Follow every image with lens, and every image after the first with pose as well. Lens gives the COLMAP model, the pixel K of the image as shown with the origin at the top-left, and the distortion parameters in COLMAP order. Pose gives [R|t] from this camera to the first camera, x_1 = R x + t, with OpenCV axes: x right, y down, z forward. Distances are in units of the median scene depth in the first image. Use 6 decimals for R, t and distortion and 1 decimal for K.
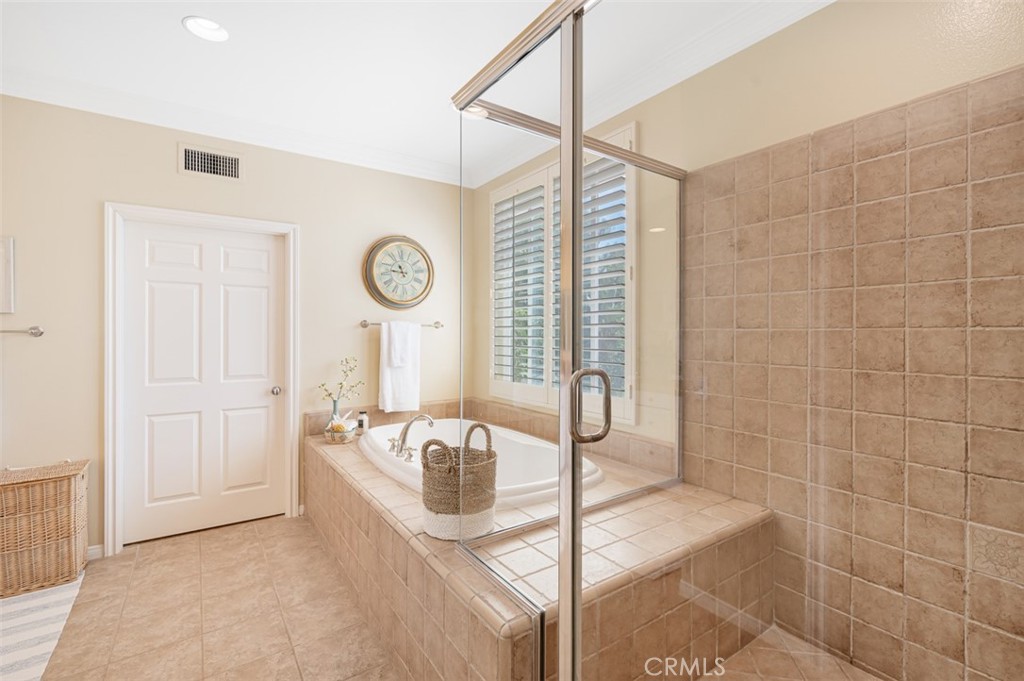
lens RADIAL K [[490.5, 0, 516.1], [0, 490.5, 335.2], [0, 0, 1]] dist [-0.002121, 0.000487]
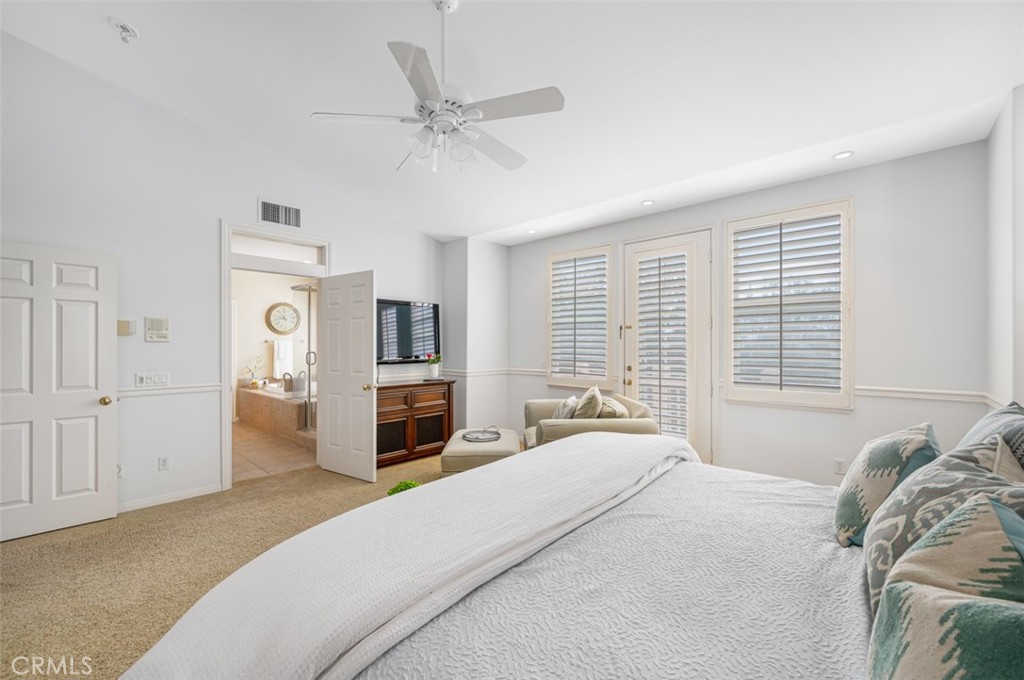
lens RADIAL K [[411.9, 0, 505.9], [0, 411.9, 345.4], [0, 0, 1]] dist [0.001493, 0.000020]
pose [[0.974105, -0.002363, 0.226083, 0.359654], [0.004009, 0.999969, -0.006822, 0.015154], [-0.226060, 0.007552, 0.974084, -1.174628]]
